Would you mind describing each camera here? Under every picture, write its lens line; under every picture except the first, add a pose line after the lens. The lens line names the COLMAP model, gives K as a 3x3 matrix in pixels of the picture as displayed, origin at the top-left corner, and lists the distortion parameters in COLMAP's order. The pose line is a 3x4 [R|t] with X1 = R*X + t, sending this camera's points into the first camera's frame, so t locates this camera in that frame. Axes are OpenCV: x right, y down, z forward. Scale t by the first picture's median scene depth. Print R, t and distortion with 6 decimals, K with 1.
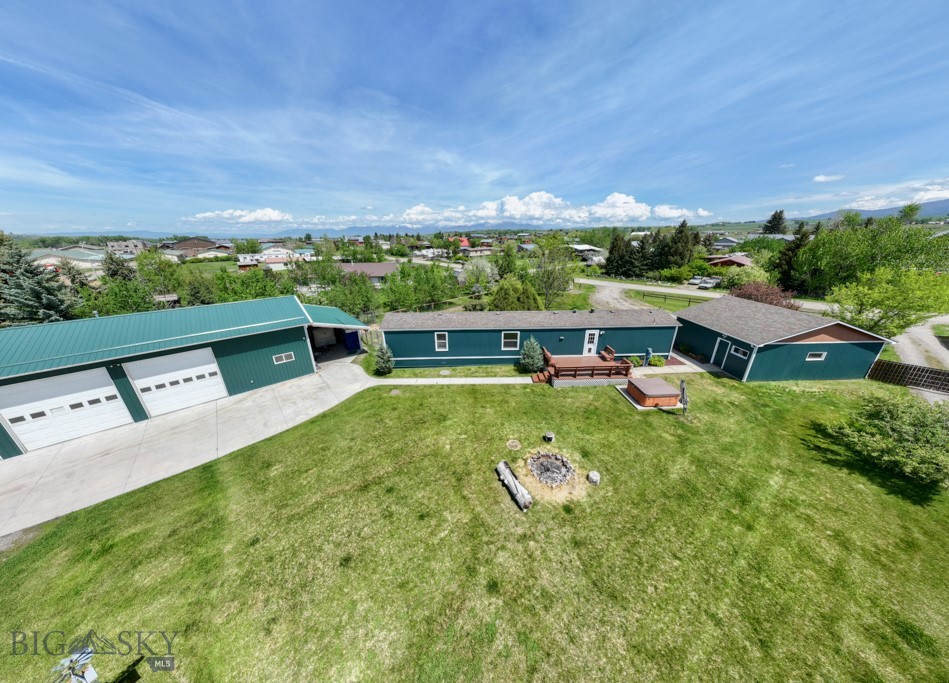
lens RADIAL K [[278.6, 0, 470.4], [0, 278.6, 335.2], [0, 0, 1]] dist [0.010943, -0.000944]
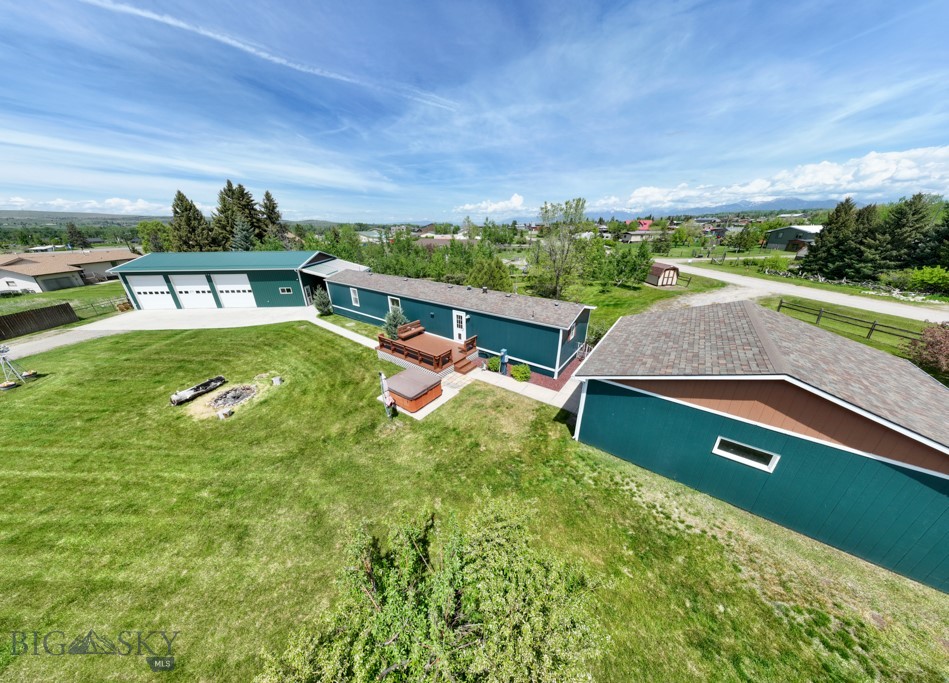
lens RADIAL K [[278.6, 0, 473.7], [0, 278.6, 341.3], [0, 0, 1]] dist [0.010943, -0.000944]
pose [[0.779861, 0.238550, -0.578714, 0.952323], [-0.204562, 0.970898, 0.124548, -0.041798], [0.591583, 0.021253, 0.805964, 0.389164]]
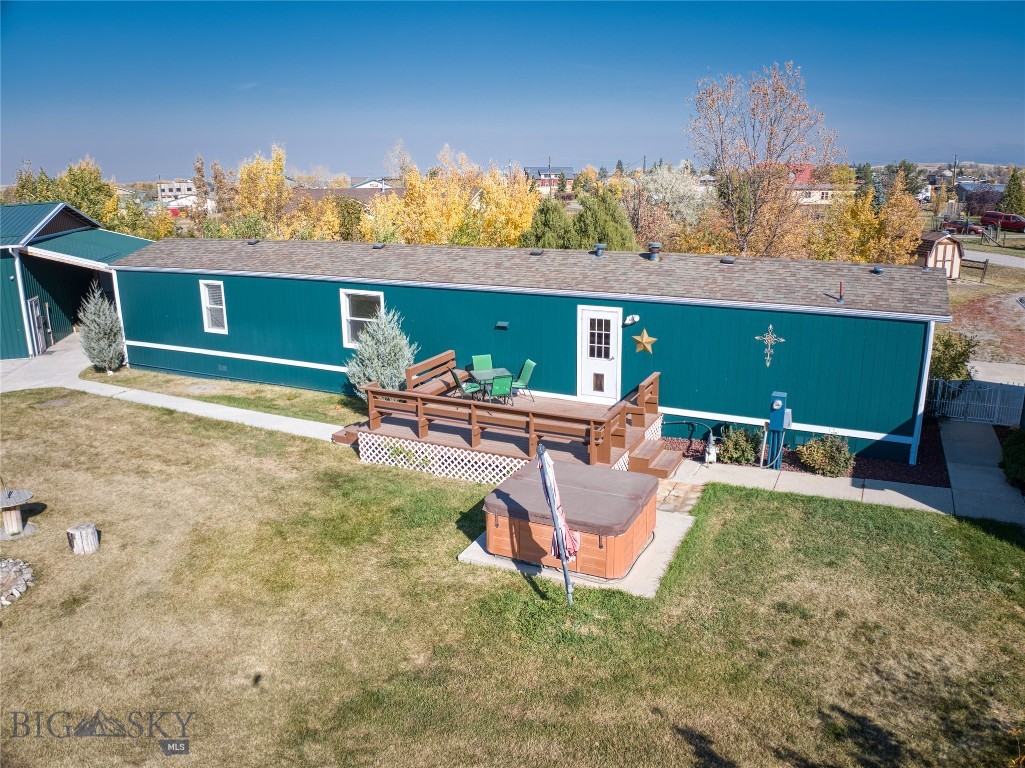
lens RADIAL K [[743.2, 0, 537.9], [0, 743.2, 376.6], [0, 0, 1]] dist [-0.103082, -0.013829]
pose [[0.896053, 0.117404, -0.428142, 0.706823], [-0.151301, 0.987422, -0.045886, 0.093535], [0.417370, 0.105894, 0.902546, 0.321198]]
